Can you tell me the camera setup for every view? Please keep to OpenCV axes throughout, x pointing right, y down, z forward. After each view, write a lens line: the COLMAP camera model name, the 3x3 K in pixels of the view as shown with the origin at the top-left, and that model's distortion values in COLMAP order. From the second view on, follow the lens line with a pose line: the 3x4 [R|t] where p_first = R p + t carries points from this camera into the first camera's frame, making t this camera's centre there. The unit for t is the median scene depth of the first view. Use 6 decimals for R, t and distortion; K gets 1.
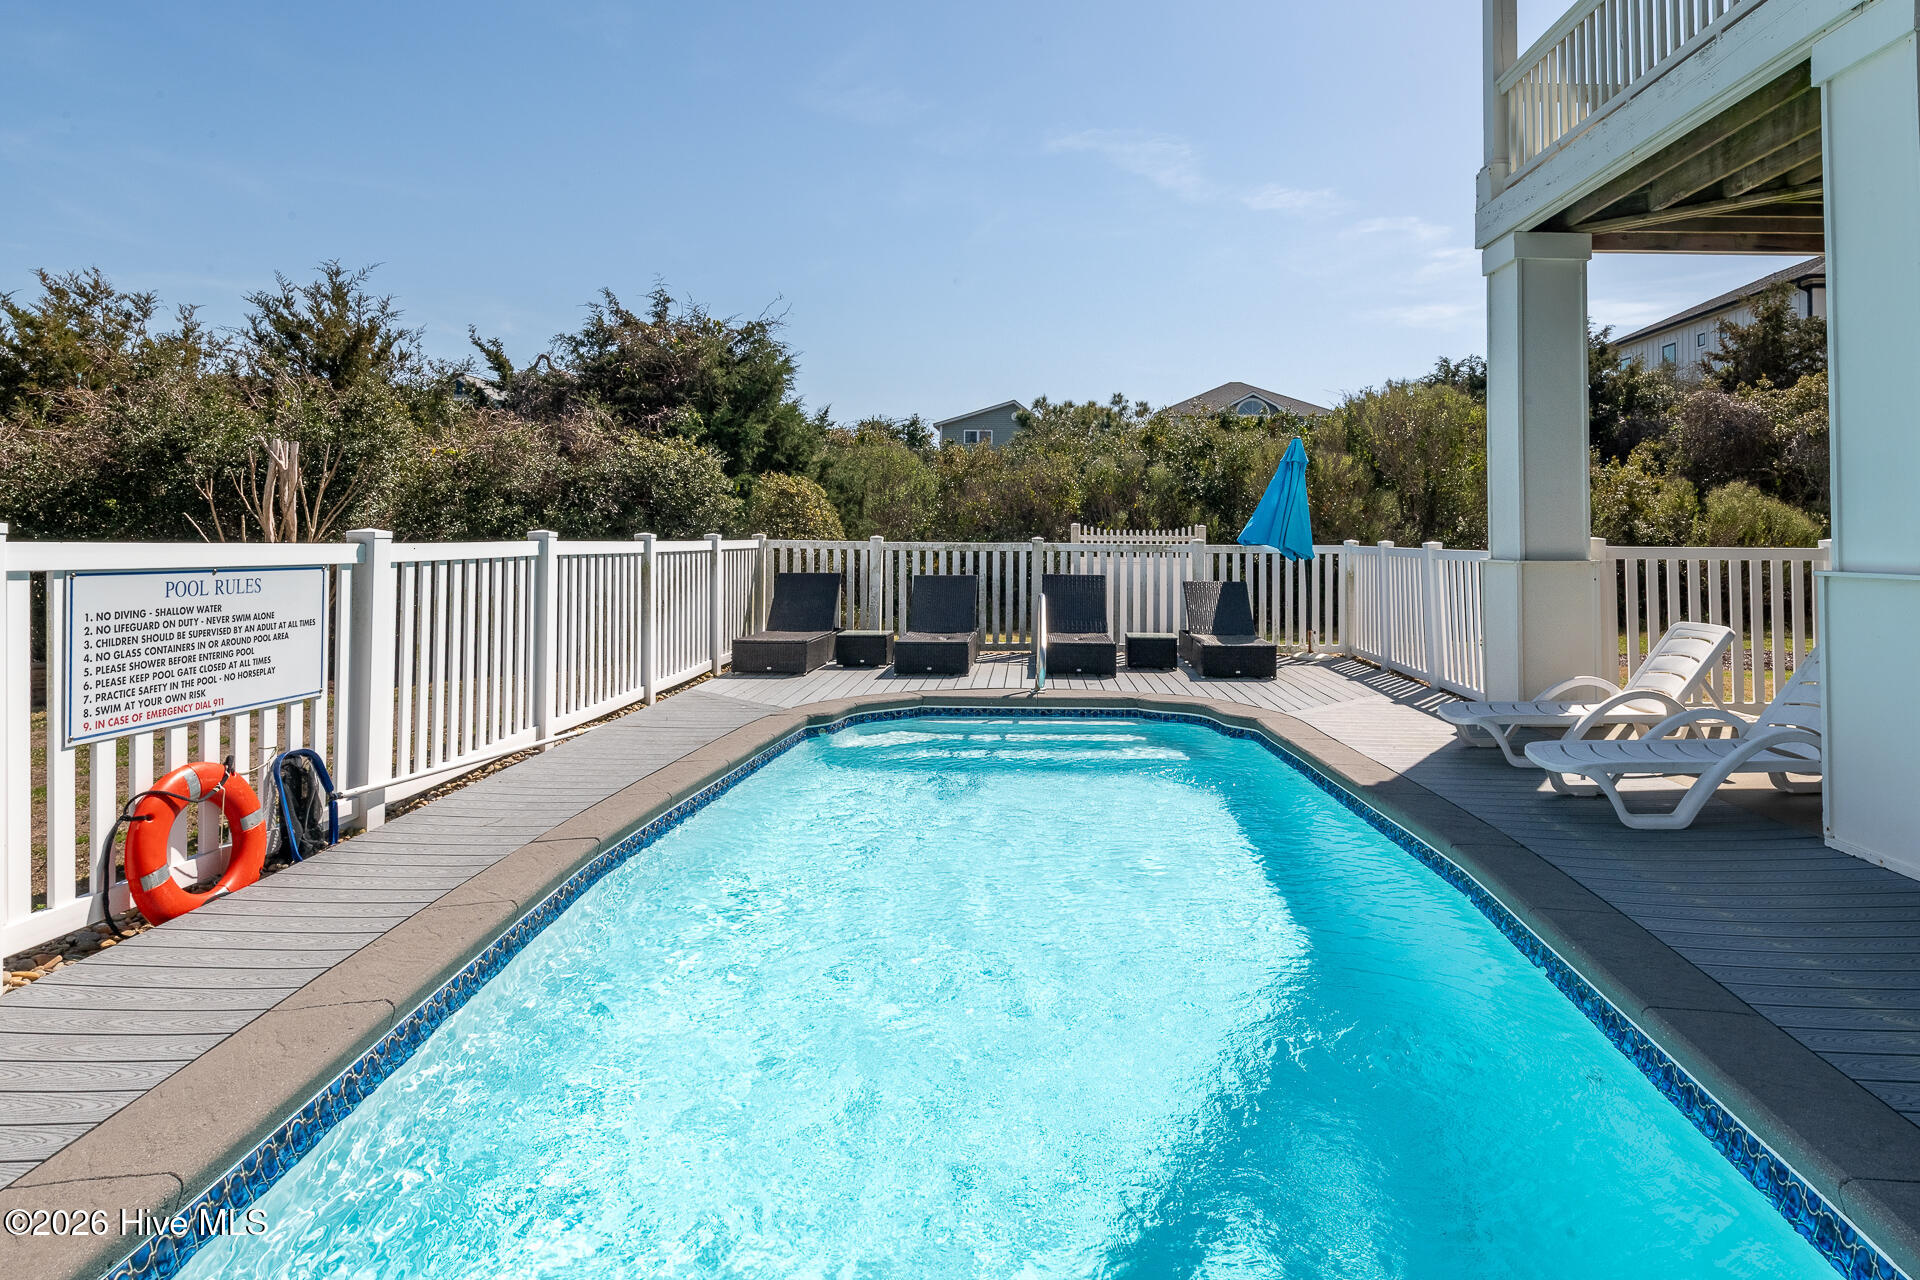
lens RADIAL K [[1078.6, 0, 1017.3], [0, 1078.6, 515.2], [0, 0, 1]] dist [0.005677, 0.000048]
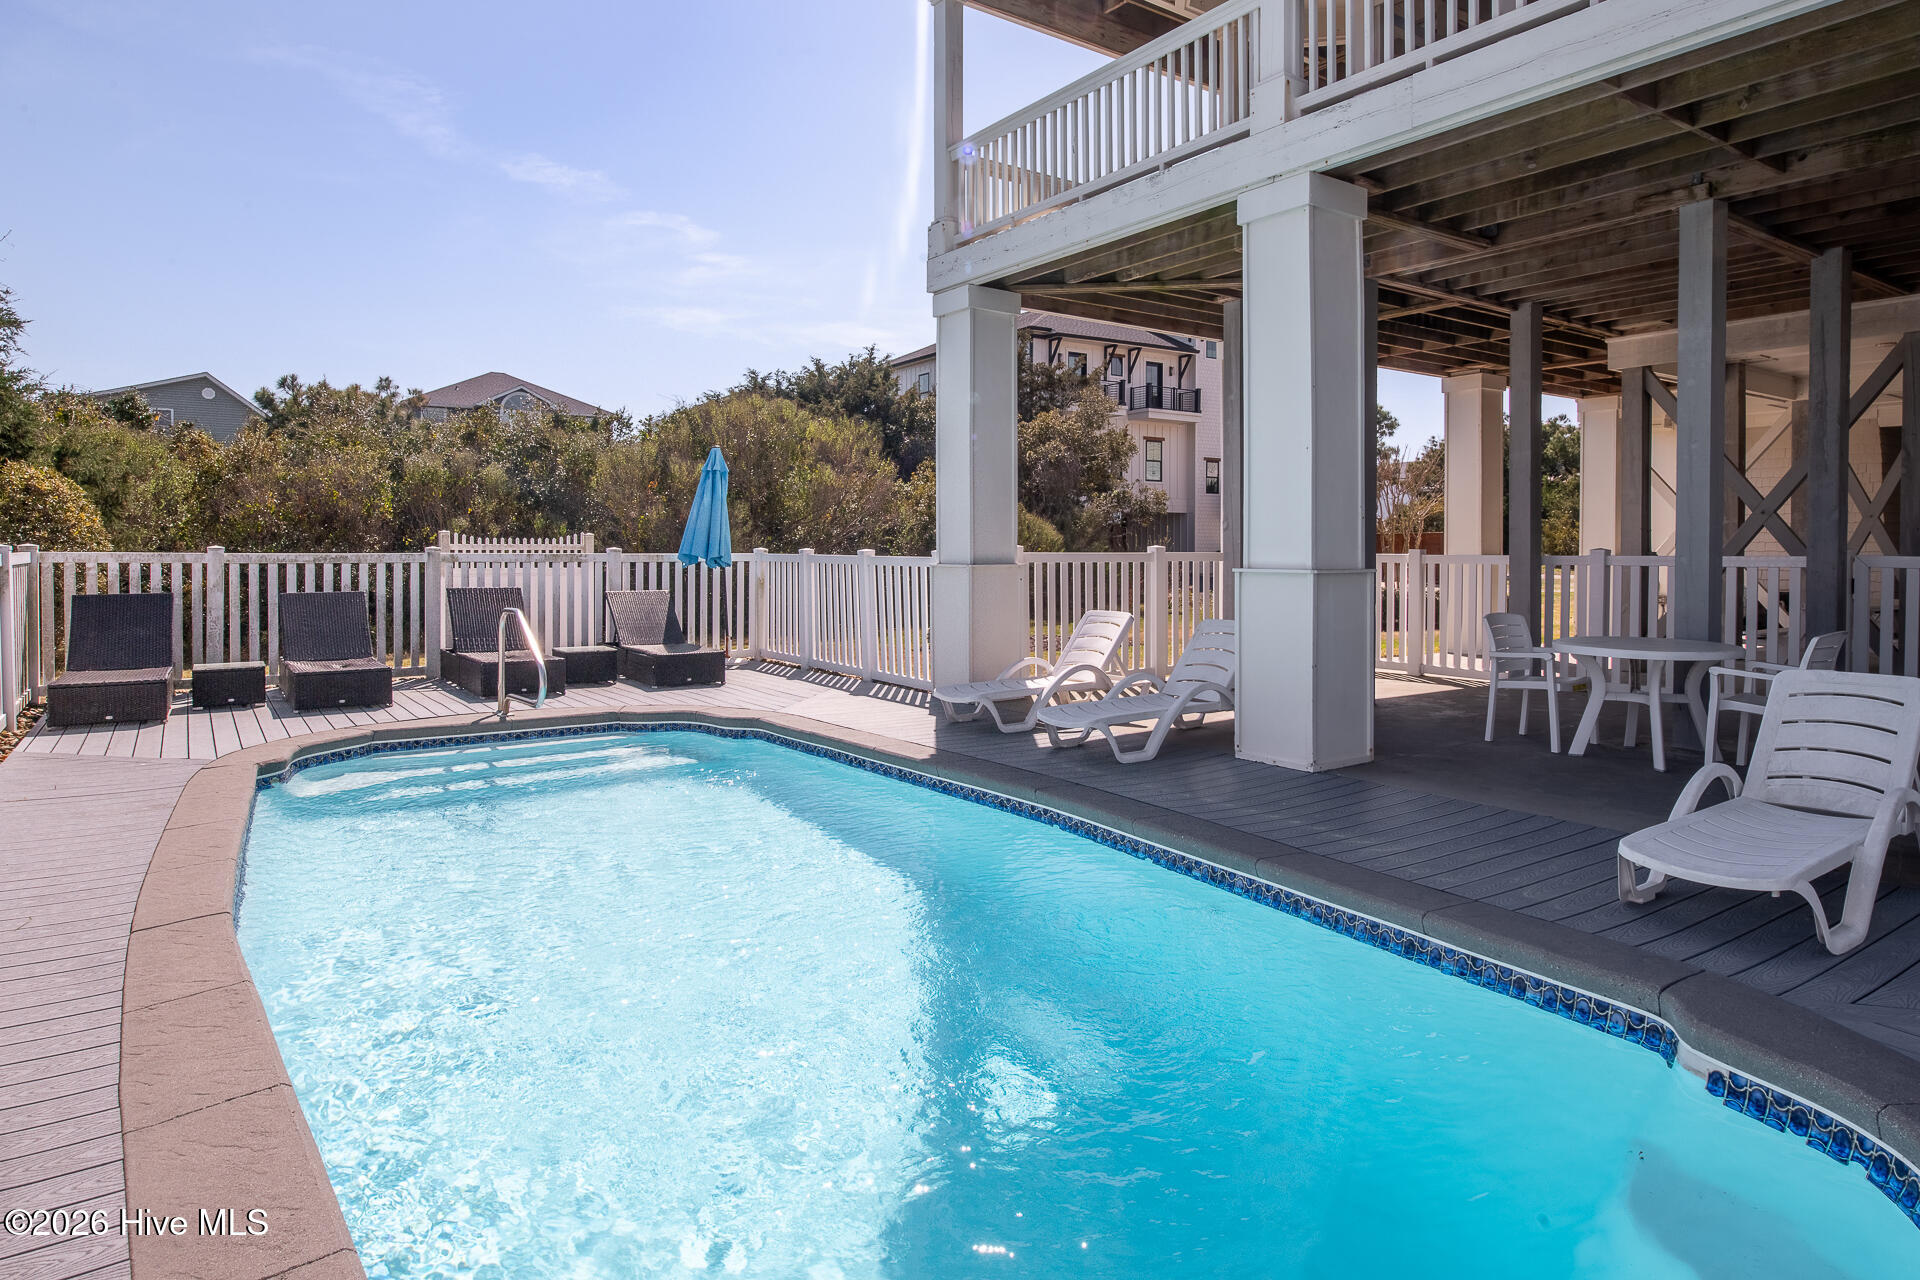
lens RADIAL K [[1129.0, 0, 967.0], [0, 1129.0, 591.9], [0, 0, 1]] dist [-0.004091, -0.002520]
pose [[0.819378, -0.026805, 0.572626, -0.176259], [-0.009084, 0.998174, 0.059722, -0.002144], [-0.573181, -0.054137, 0.817639, -0.009793]]
